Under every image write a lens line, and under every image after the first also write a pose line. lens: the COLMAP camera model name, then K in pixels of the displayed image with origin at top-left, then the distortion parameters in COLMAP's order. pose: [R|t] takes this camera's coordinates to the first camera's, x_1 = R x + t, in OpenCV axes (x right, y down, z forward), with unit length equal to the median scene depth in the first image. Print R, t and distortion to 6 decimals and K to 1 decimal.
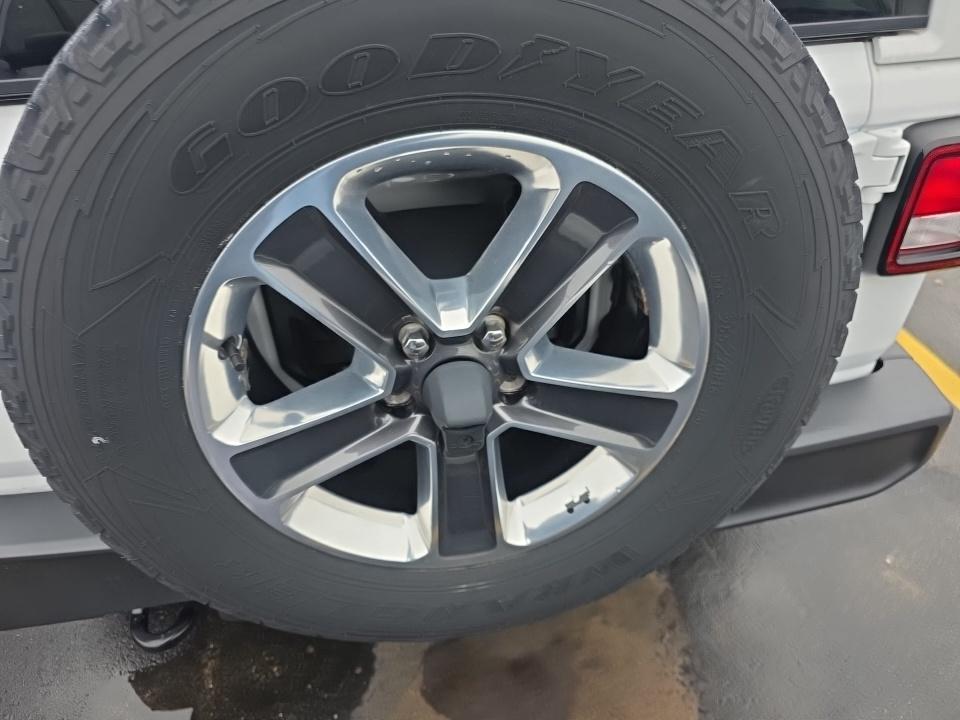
lens RADIAL K [[642.6, 0, 464.8], [0, 642.6, 346.6], [0, 0, 1]] dist [0.048995, -0.040708]
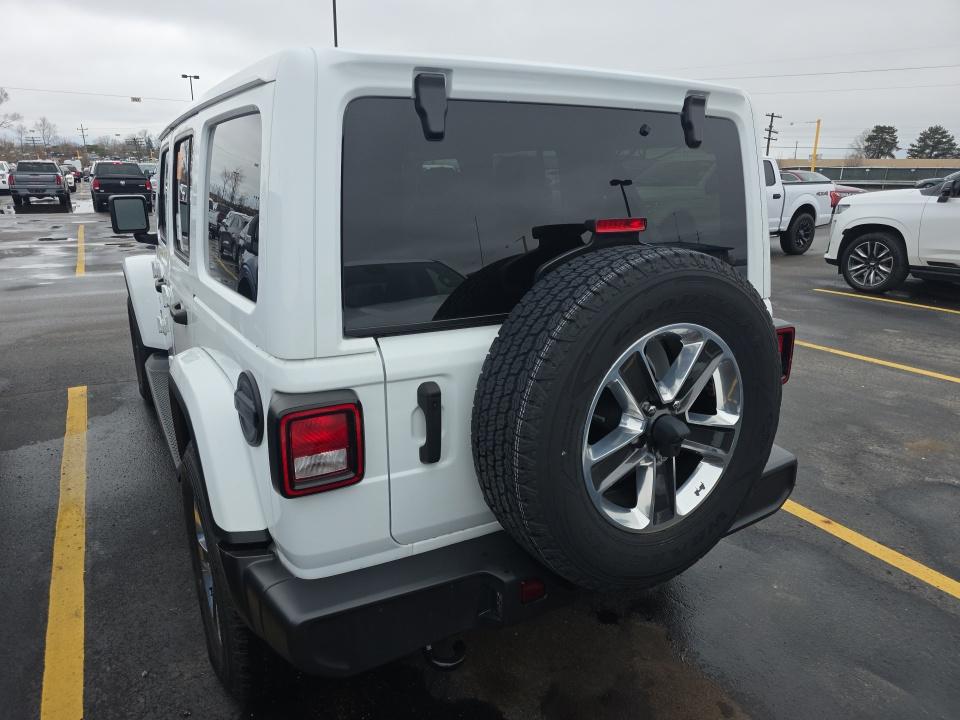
lens RADIAL K [[642.6, 0, 464.8], [0, 642.6, 346.6], [0, 0, 1]] dist [0.048995, -0.040708]
pose [[0.935570, -0.045712, 0.350170, -1.407471], [0.167611, 0.930261, -0.326376, 0.404590], [-0.310830, 0.364040, 0.877986, -0.901723]]
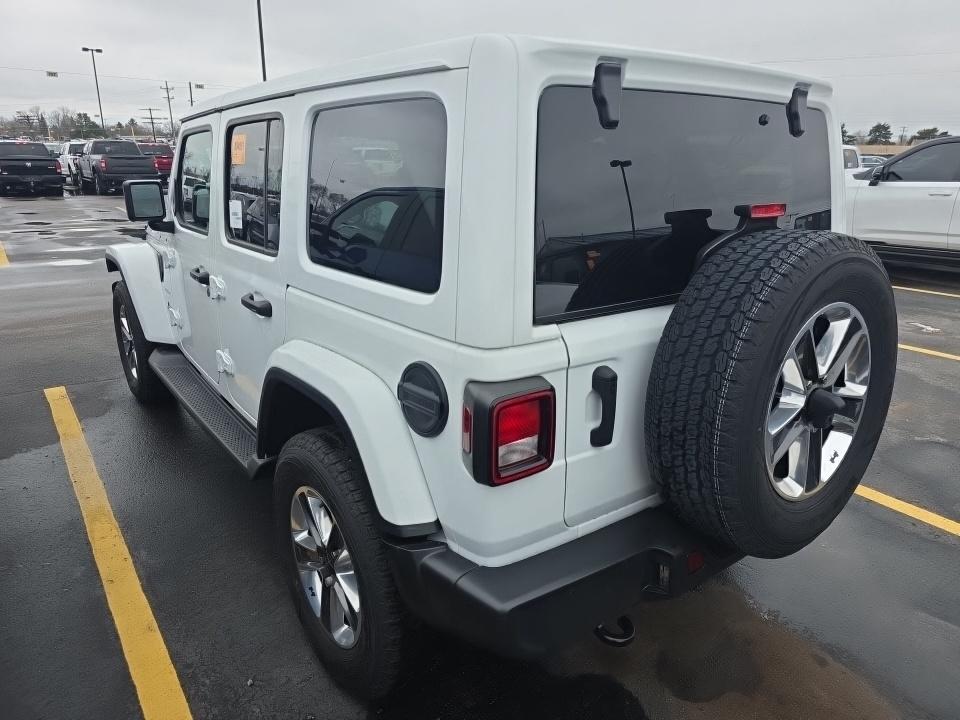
lens RADIAL K [[642.9, 0, 491.6], [0, 642.9, 335.8], [0, 0, 1]] dist [0.050443, -0.043330]
pose [[0.878958, -0.077309, 0.470591, -2.142976], [0.237550, 0.926616, -0.291465, 0.243837], [-0.413525, 0.367975, 0.832822, -0.638654]]
